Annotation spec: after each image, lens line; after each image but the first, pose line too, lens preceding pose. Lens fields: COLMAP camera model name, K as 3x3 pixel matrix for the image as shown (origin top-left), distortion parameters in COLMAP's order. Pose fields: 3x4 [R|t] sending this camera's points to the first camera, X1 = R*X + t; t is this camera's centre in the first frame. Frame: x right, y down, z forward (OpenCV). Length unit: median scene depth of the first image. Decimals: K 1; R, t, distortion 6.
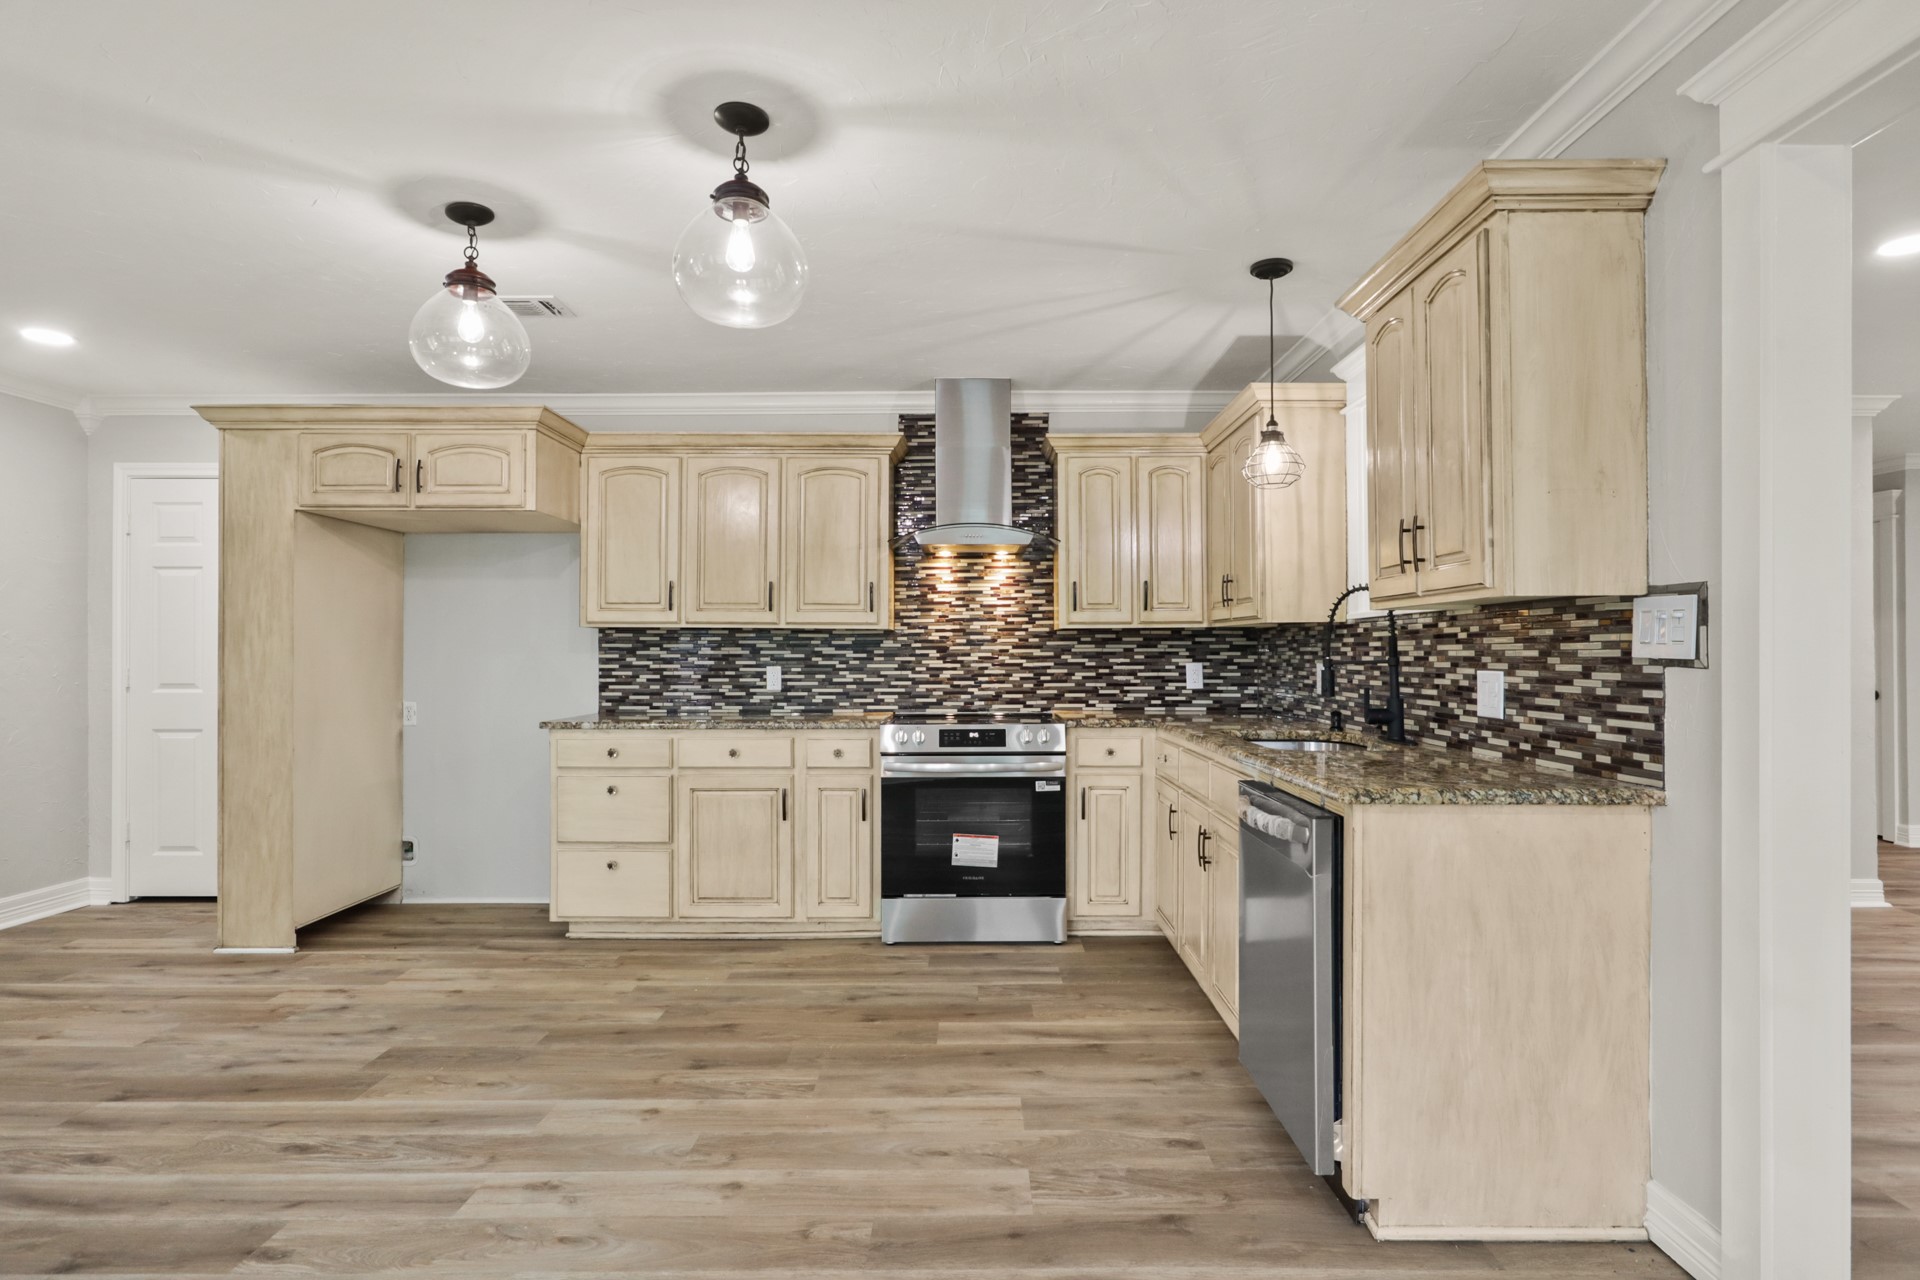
lens RADIAL K [[986.0, 0, 960.6], [0, 986.0, 646.7], [0, 0, 1]] dist [-0.012821, 0.008408]
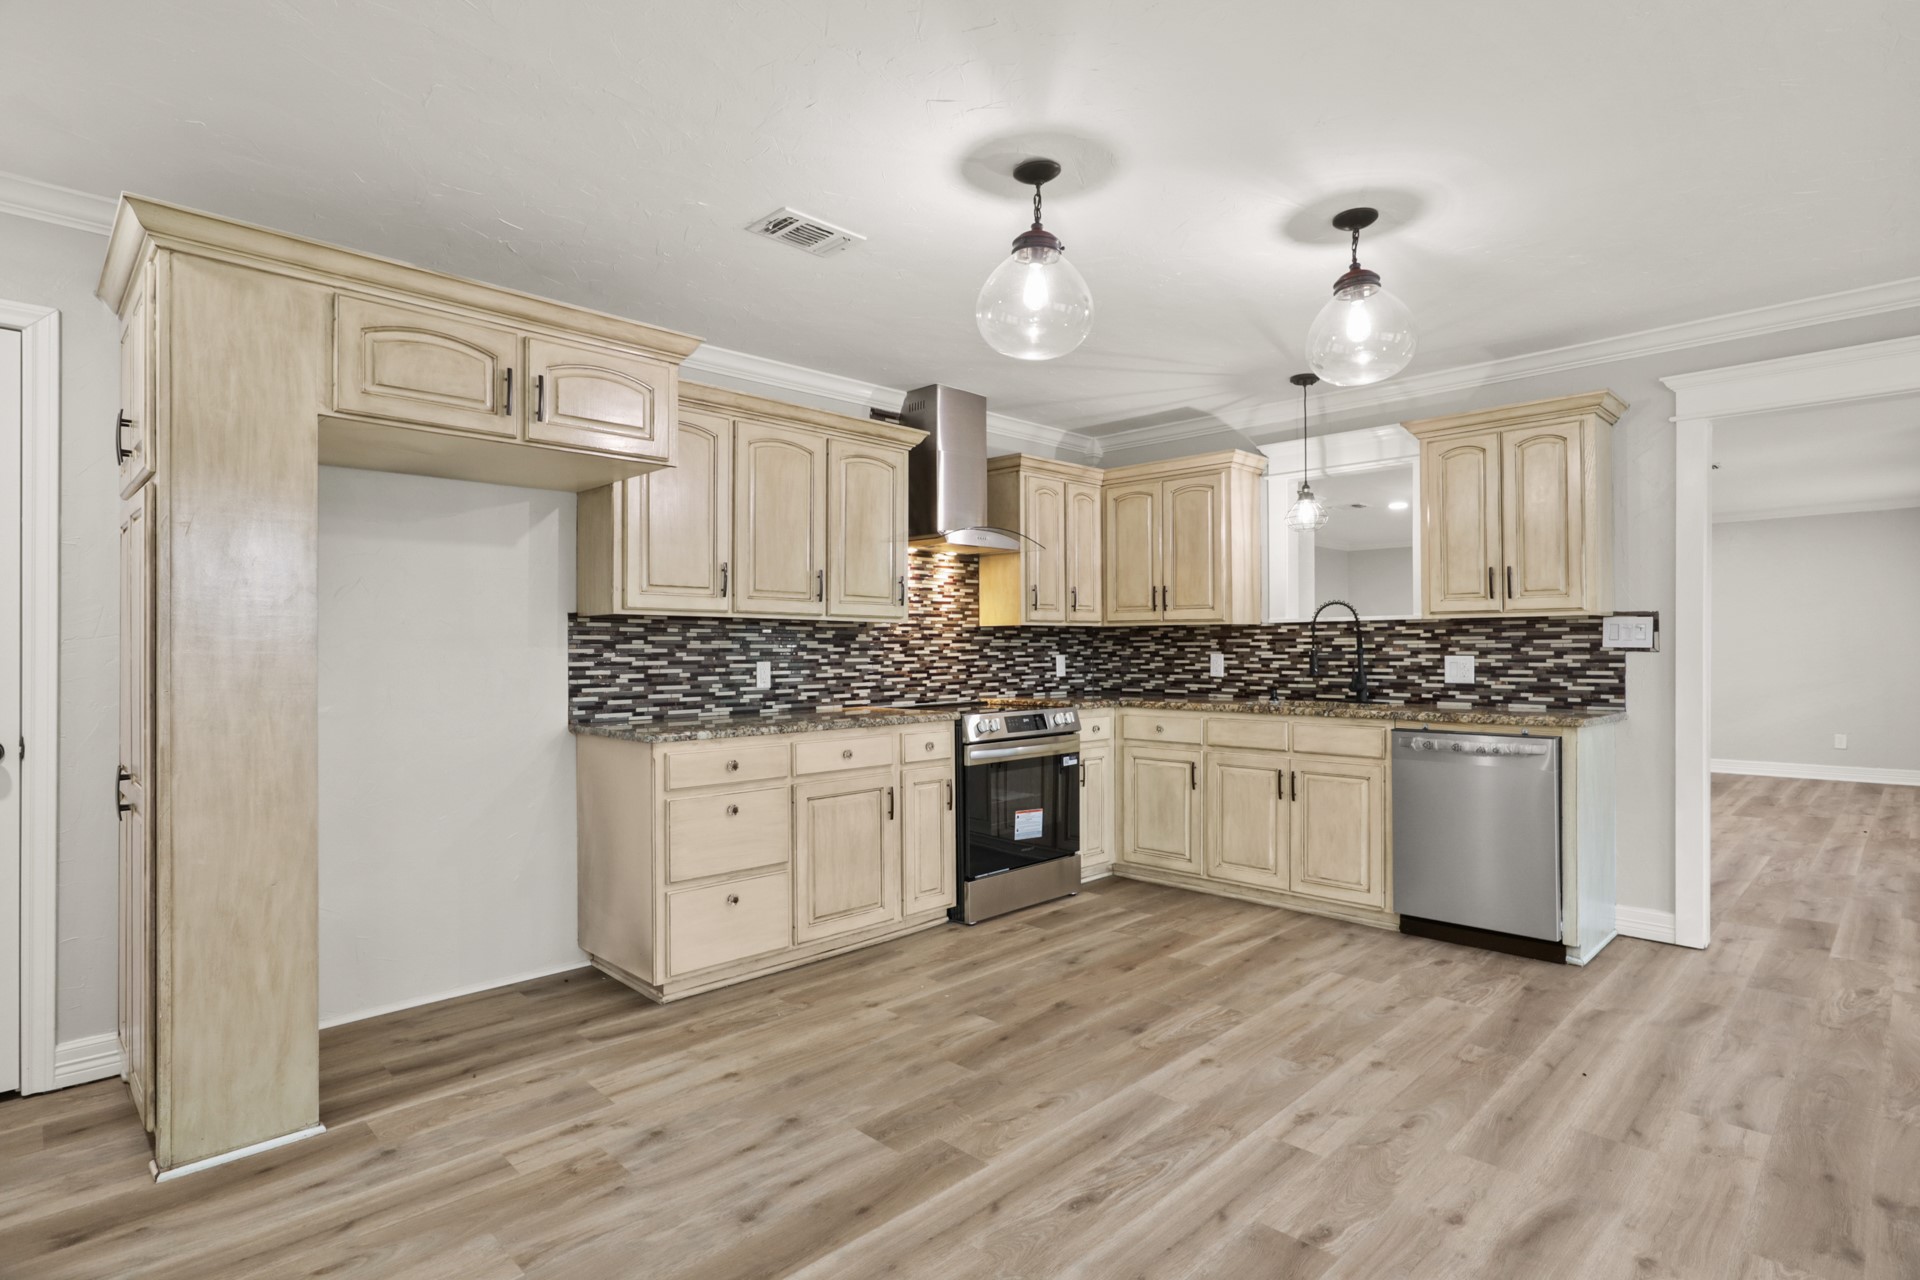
lens RADIAL K [[986.0, 0, 978.5], [0, 986.0, 642.9], [0, 0, 1]] dist [-0.012821, 0.008408]
pose [[0.692307, 0.002734, 0.721597, -0.841389], [-0.002185, 0.999996, -0.001692, 0.004378], [-0.721599, -0.000405, 0.692311, 0.275502]]
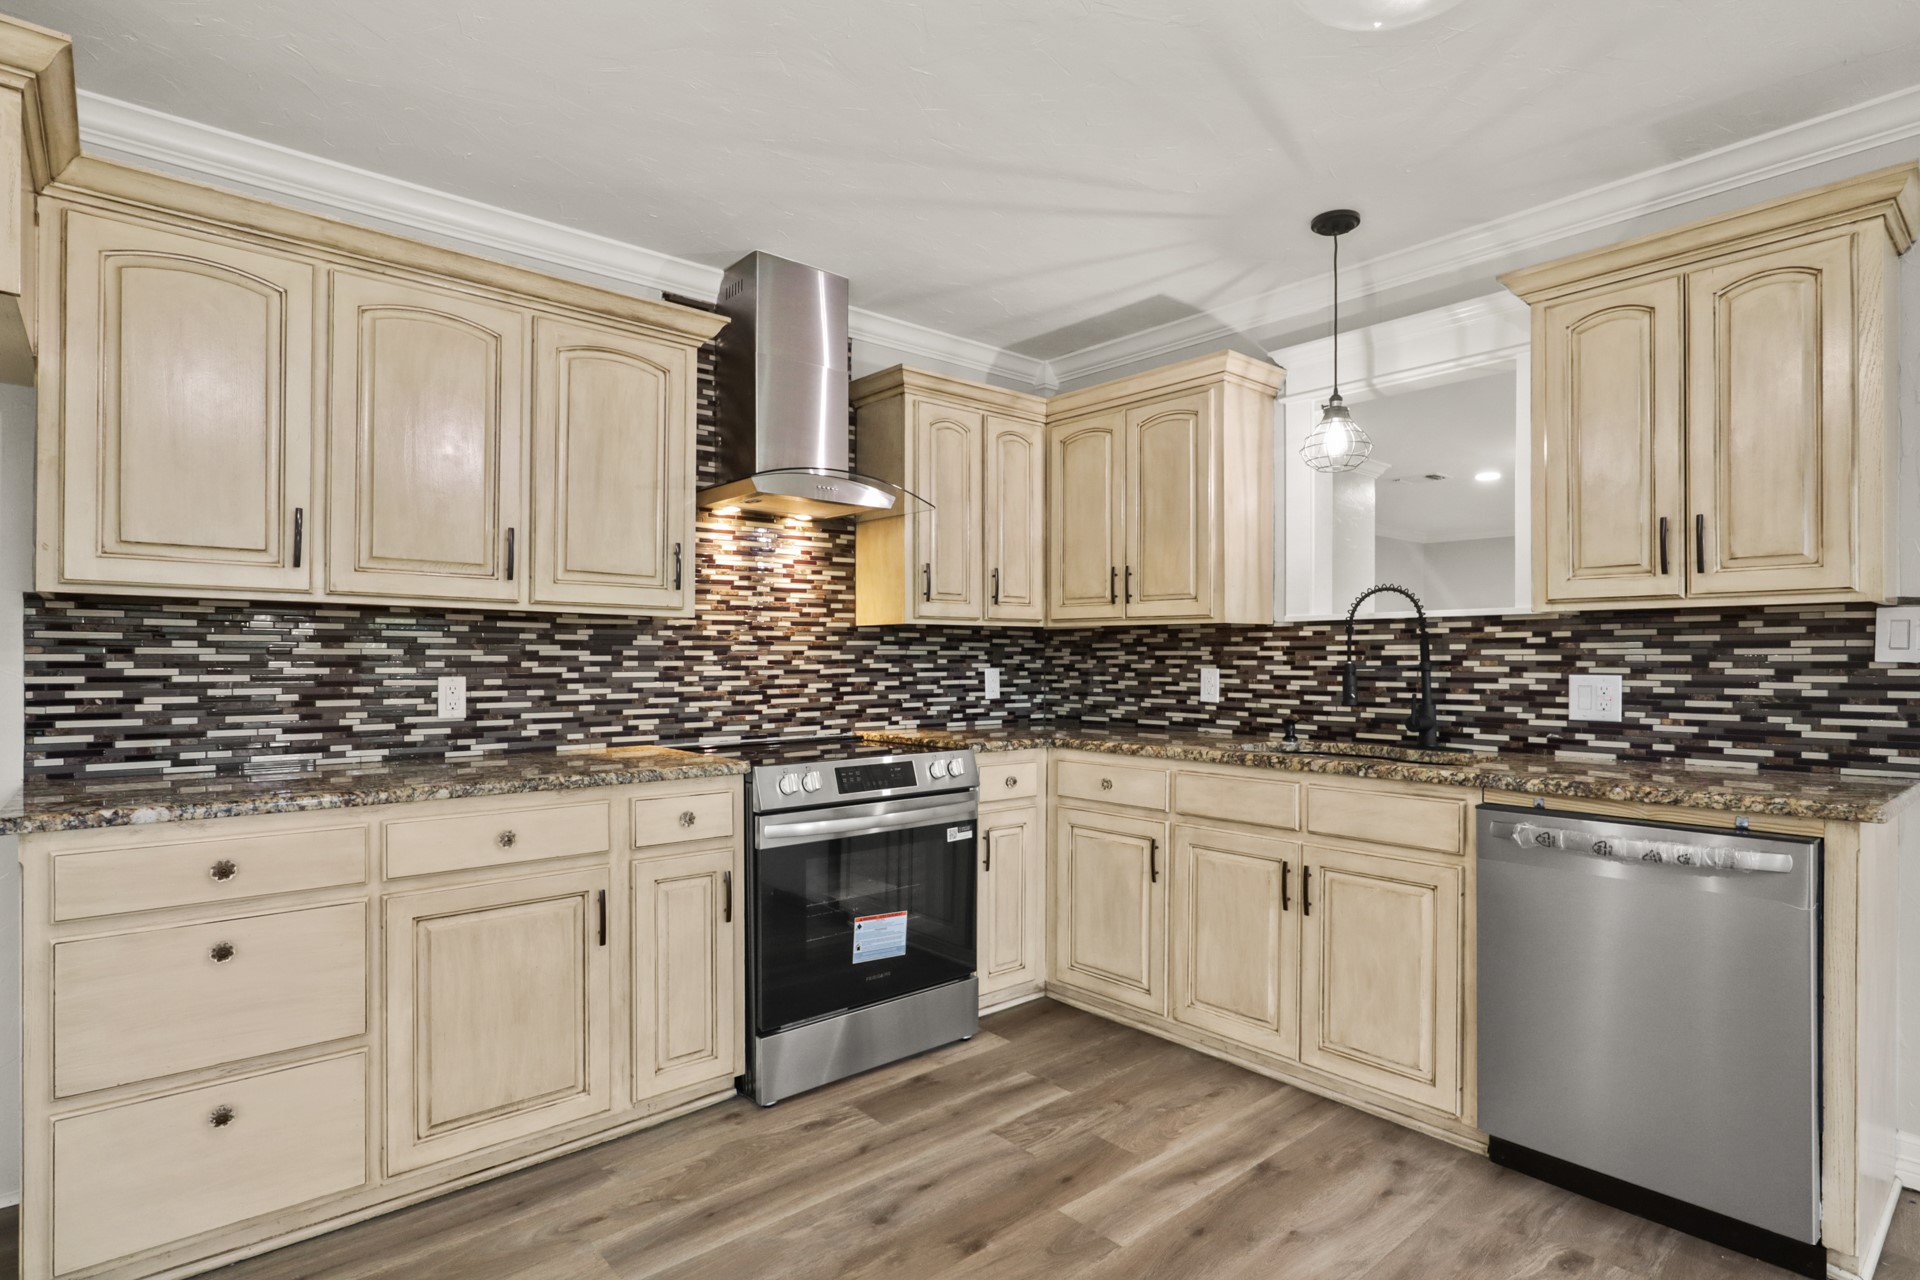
lens RADIAL K [[986.0, 0, 974.6], [0, 986.0, 659.5], [0, 0, 1]] dist [-0.012821, 0.008408]
pose [[0.743864, 0.002594, 0.668326, -0.411722], [-0.007864, 0.999957, 0.004872, 0.005564], [-0.668285, -0.008879, 0.743852, 0.442150]]
